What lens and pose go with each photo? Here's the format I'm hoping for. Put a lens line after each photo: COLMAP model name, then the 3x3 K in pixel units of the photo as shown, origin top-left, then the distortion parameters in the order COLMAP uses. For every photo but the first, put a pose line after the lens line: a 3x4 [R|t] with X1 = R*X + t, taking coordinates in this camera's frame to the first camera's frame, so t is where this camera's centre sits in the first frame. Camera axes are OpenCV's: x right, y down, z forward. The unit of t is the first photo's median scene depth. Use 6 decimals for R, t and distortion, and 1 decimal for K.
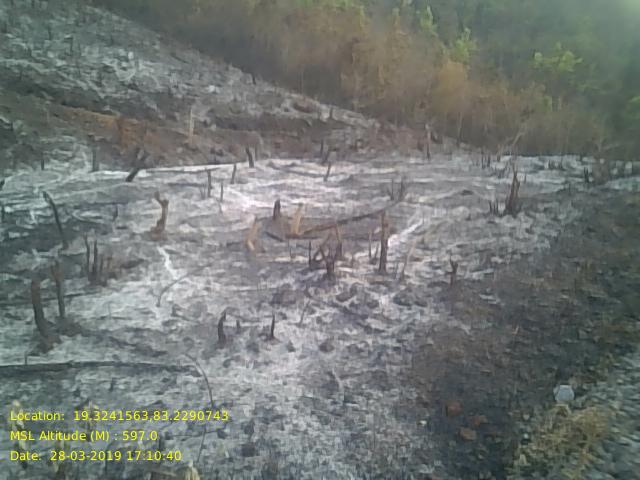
lens RADIAL K [[524.9, 0, 317.9], [0, 524.9, 243.9], [0, 0, 1]] dist [0.113940, -0.195288]
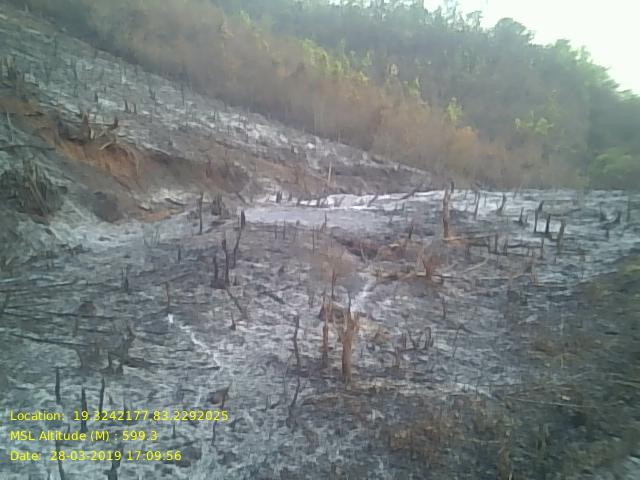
lens RADIAL K [[524.9, 0, 317.9], [0, 524.9, 243.9], [0, 0, 1]] dist [0.113940, -0.195288]
pose [[0.995672, -0.002882, 0.092890, -0.335154], [0.011938, 0.995205, -0.097076, 0.081203], [-0.092165, 0.097765, 0.990933, -0.286825]]
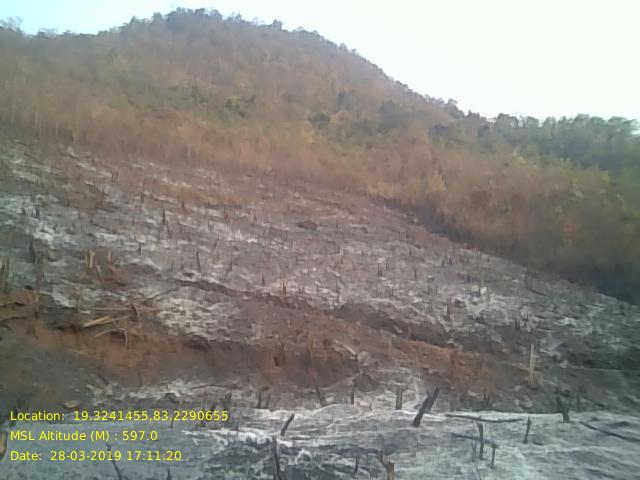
lens RADIAL K [[524.9, 0, 317.9], [0, 524.9, 243.9], [0, 0, 1]] dist [0.113940, -0.195288]
pose [[0.782221, -0.097517, -0.615322, 0.048830], [-0.162790, 0.921366, -0.352964, -0.021777], [0.601357, 0.376264, 0.704837, 0.045503]]
